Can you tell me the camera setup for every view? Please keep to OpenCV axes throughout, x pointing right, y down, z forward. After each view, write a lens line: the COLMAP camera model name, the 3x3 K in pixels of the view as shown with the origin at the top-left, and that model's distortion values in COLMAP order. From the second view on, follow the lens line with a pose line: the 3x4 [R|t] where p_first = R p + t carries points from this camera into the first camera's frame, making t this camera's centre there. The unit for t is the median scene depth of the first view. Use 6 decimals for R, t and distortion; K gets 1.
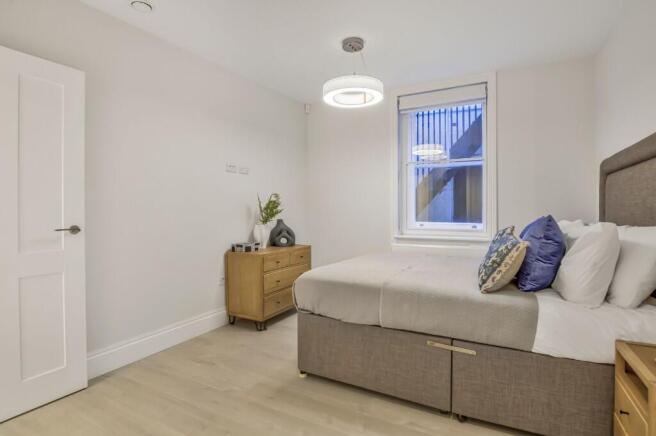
lens RADIAL K [[331.5, 0, 328.0], [0, 331.5, 218.0], [0, 0, 1]] dist [-0.027178, 0.000029]
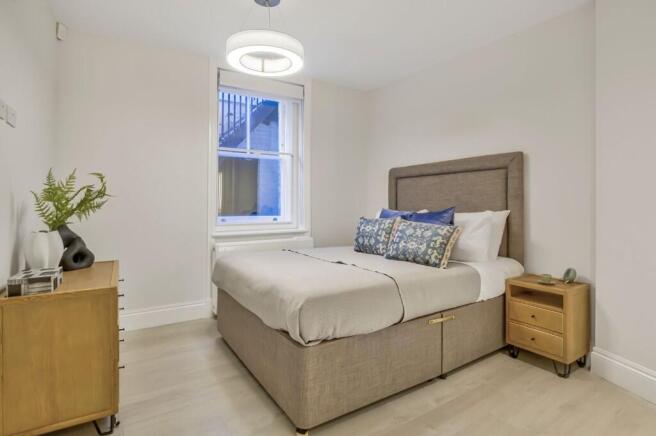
lens RADIAL K [[336.0, 0, 329.5], [0, 336.0, 205.6], [0, 0, 1]] dist [-0.018638, 0.000185]
pose [[0.484158, -0.007751, 0.874946, -0.596515], [0.021939, 0.999754, -0.003284, -0.014172], [-0.874706, 0.020786, 0.484209, 0.520062]]
